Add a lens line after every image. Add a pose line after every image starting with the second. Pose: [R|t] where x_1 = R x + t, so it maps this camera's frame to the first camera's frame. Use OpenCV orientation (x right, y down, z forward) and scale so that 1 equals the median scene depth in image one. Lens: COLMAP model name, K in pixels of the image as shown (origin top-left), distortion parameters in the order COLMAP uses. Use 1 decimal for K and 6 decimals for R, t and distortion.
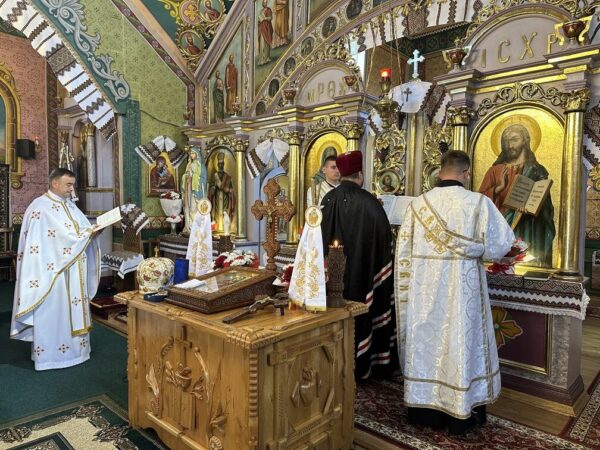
lens RADIAL K [[420.0, 0, 292.4], [0, 420.0, 244.6], [0, 0, 1]] dist [0.069118, -0.186028]
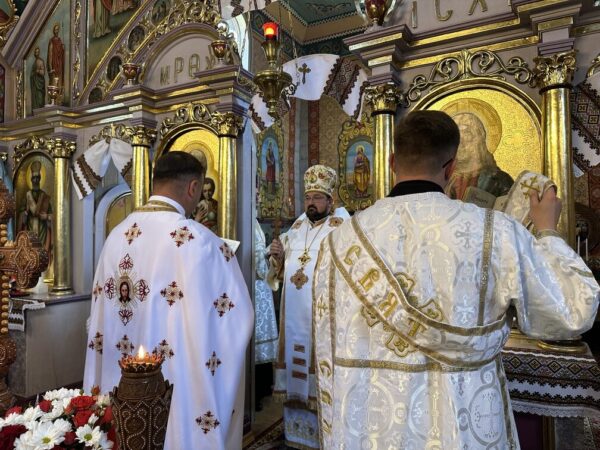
lens RADIAL K [[420.0, 0, 292.4], [0, 420.0, 244.6], [0, 0, 1]] dist [0.069118, -0.186028]
pose [[0.970660, -0.021145, 0.239526, 0.077019], [0.038919, 0.996807, -0.069719, -0.030011], [-0.237287, 0.076996, 0.968383, 0.332856]]
